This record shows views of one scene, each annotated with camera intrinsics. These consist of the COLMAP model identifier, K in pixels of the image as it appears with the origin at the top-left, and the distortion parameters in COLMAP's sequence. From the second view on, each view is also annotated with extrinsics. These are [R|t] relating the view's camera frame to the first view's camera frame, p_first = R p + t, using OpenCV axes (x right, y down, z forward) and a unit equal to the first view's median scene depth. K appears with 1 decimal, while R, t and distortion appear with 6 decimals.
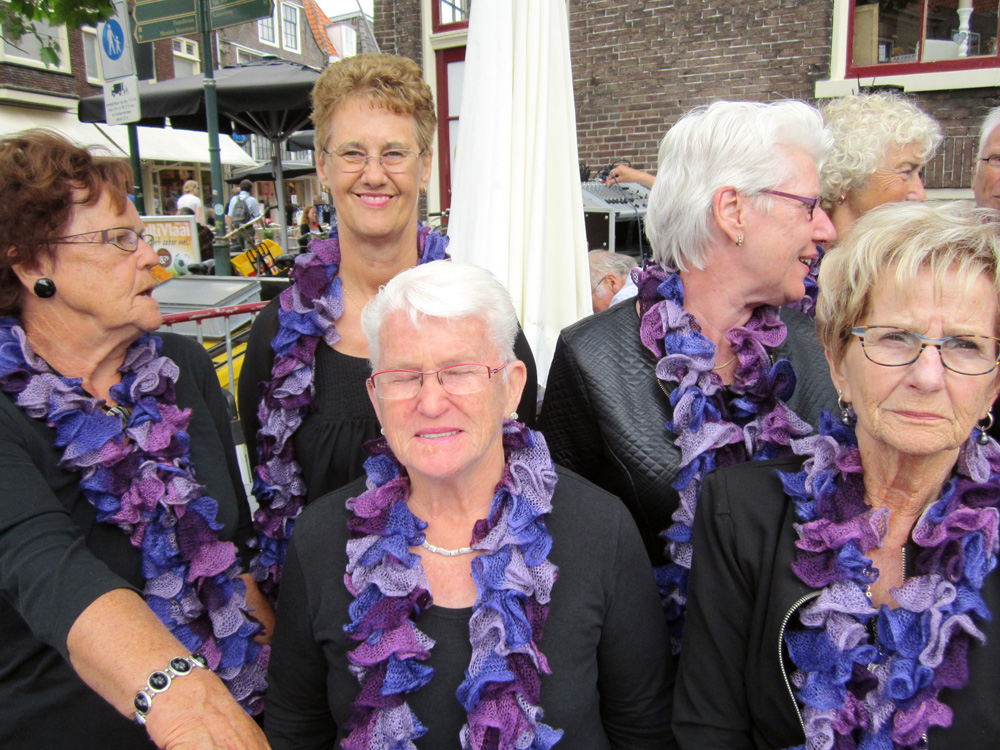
lens RADIAL K [[830.9, 0, 495.7], [0, 830.9, 370.4], [0, 0, 1]] dist [-0.049282, 0.021544]
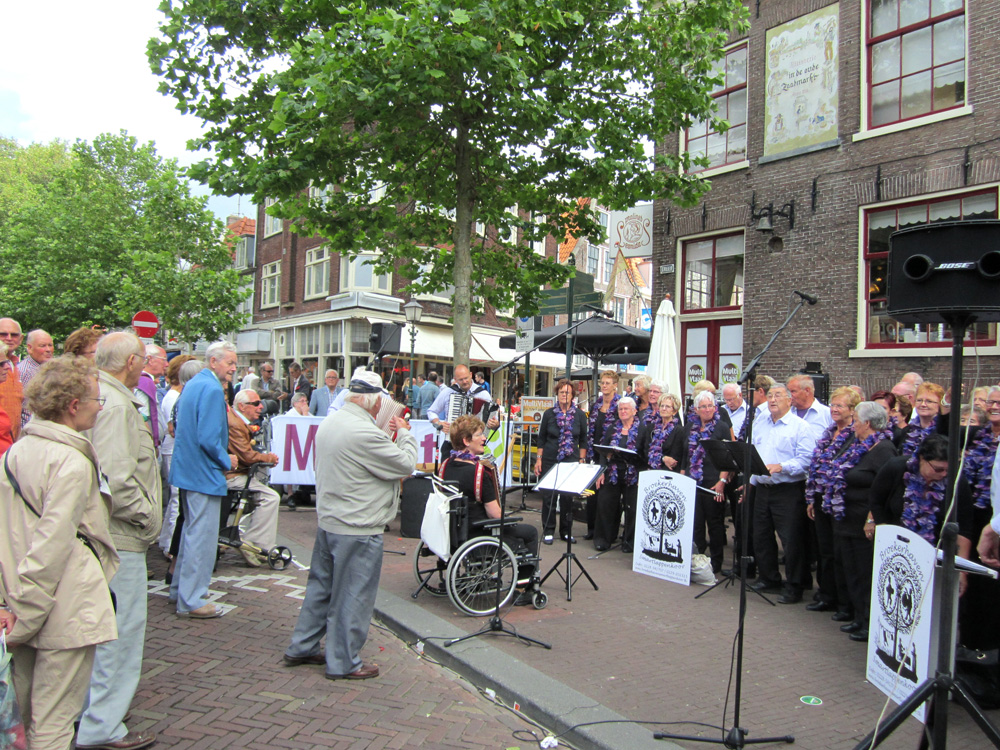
lens RADIAL K [[830.9, 0, 500.3], [0, 830.9, 378.1], [0, 0, 1]] dist [-0.049282, 0.021544]
pose [[0.936247, 0.044166, -0.348556, 0.253739], [-0.122536, 0.970823, -0.206125, 0.233232], [0.329282, 0.235694, 0.914342, -1.067187]]
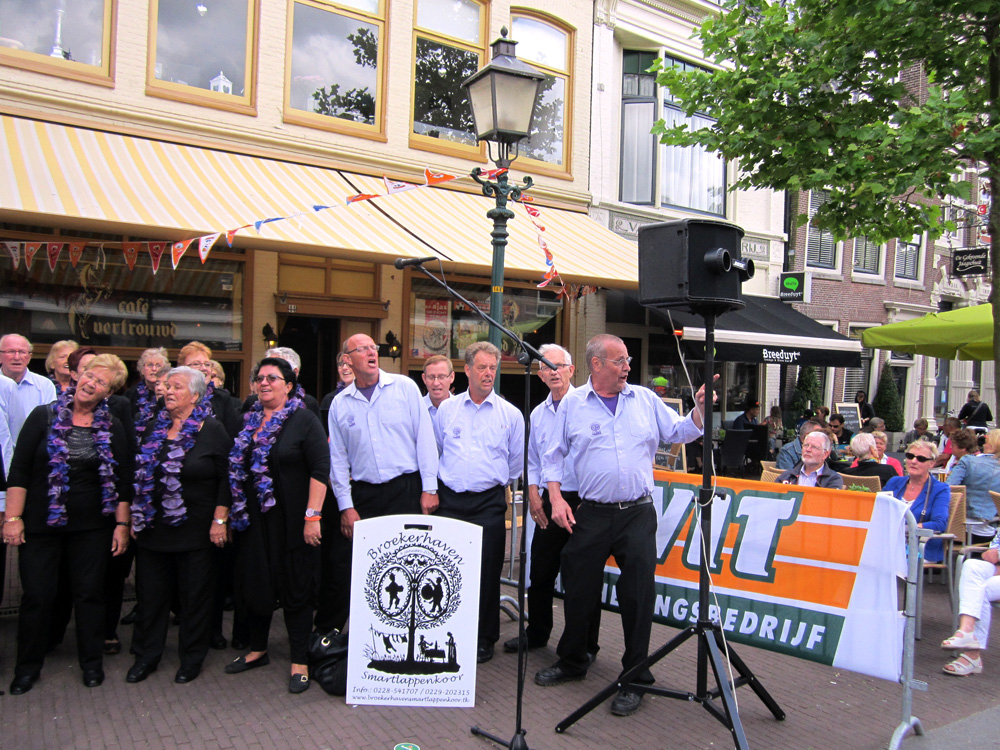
lens RADIAL K [[830.9, 0, 499.5], [0, 830.9, 382.2], [0, 0, 1]] dist [-0.049282, 0.021544]
pose [[0.329208, 0.011417, 0.944188, -0.214103], [0.165626, 0.983726, -0.069644, 0.131920], [-0.929618, 0.179310, 0.321960, -0.596483]]
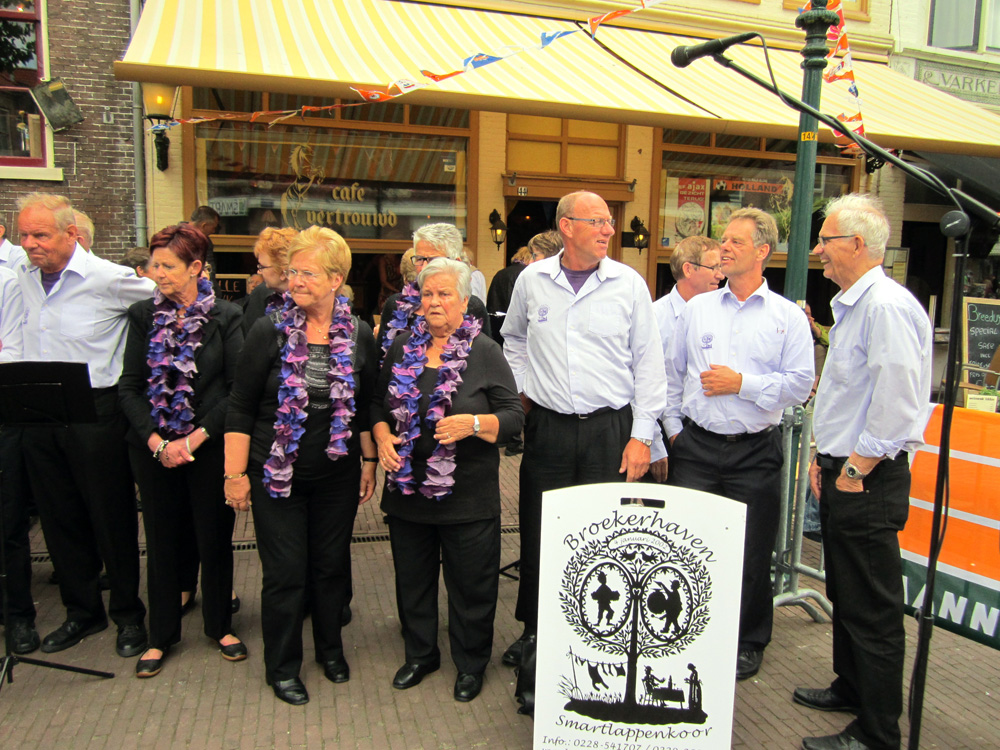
lens RADIAL K [[830.9, 0, 521.2], [0, 830.9, 394.9], [0, 0, 1]] dist [-0.049282, 0.021544]
pose [[0.575343, -0.102073, 0.811518, 0.002523], [0.141603, 0.989631, 0.024084, 0.118040], [-0.805562, 0.101057, 0.583830, -0.508319]]
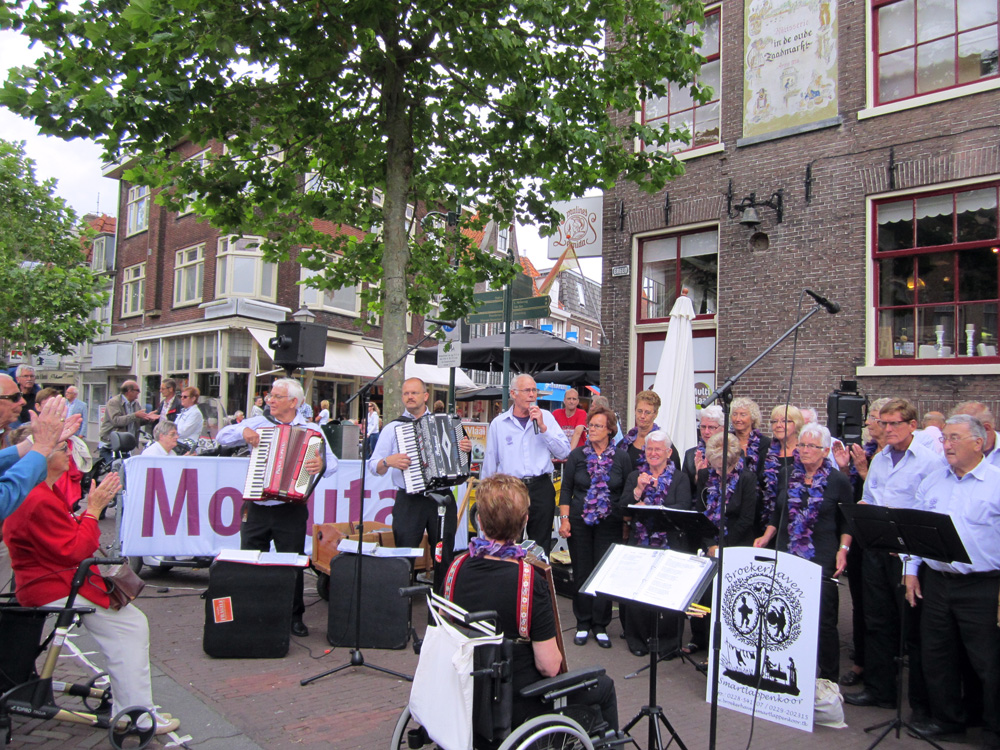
lens RADIAL K [[830.9, 0, 498.5], [0, 830.9, 375.1], [0, 0, 1]] dist [-0.049282, 0.021544]
pose [[0.976922, 0.040664, -0.209689, 0.007630], [-0.093192, 0.964489, -0.247135, 0.153557], [0.192193, 0.260973, 0.946021, -0.716850]]
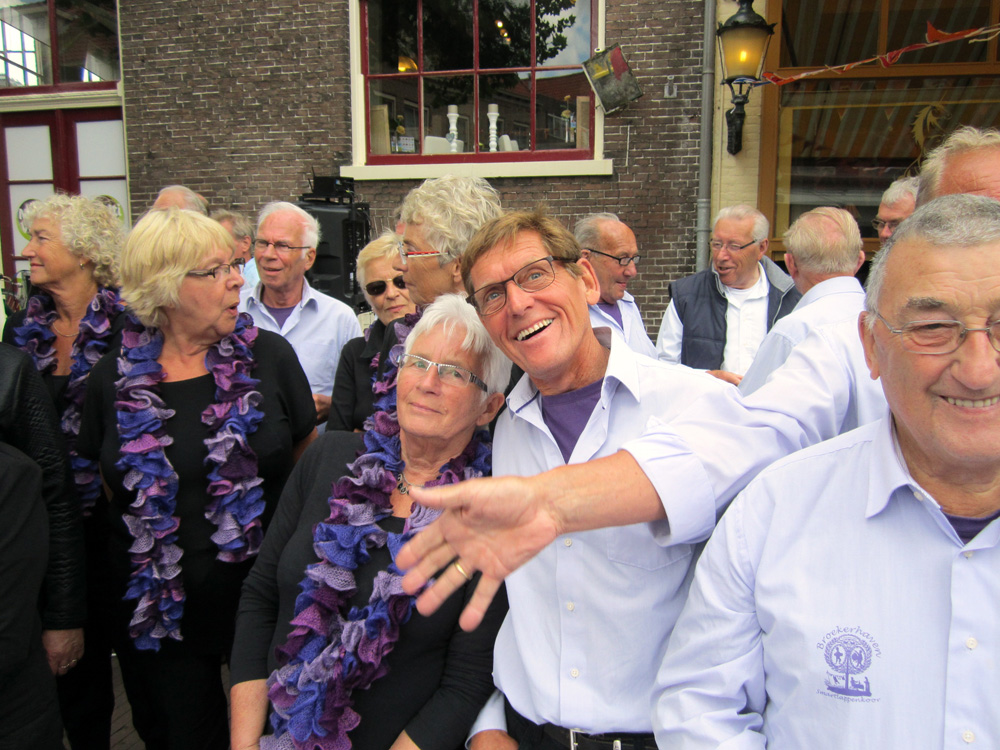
lens RADIAL K [[830.9, 0, 496.5], [0, 830.9, 374.4], [0, 0, 1]] dist [-0.049282, 0.021544]
pose [[0.922034, -0.038694, 0.385171, 0.113950], [0.065435, 0.996253, -0.056557, 0.020136], [-0.381539, 0.077351, 0.921111, -0.124141]]
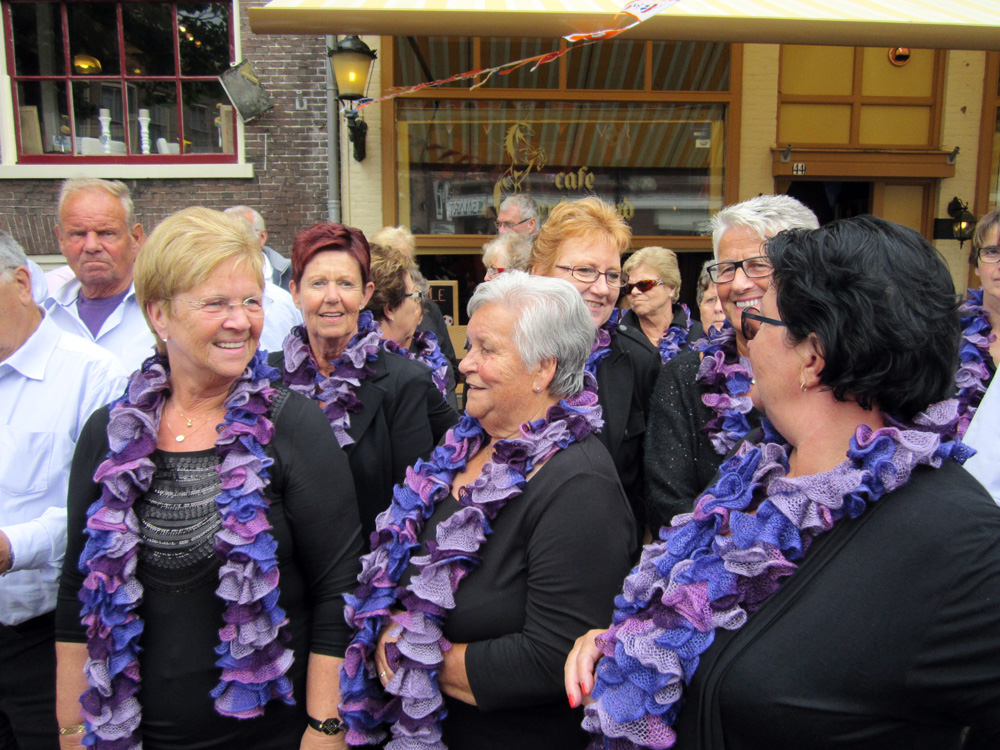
lens RADIAL K [[830.9, 0, 492.4], [0, 830.9, 378.5], [0, 0, 1]] dist [-0.049282, 0.021544]
pose [[0.790351, -0.075299, 0.608009, 0.195804], [0.114633, 0.993067, -0.026025, 0.062051], [-0.601834, 0.090267, 0.793503, -0.308525]]
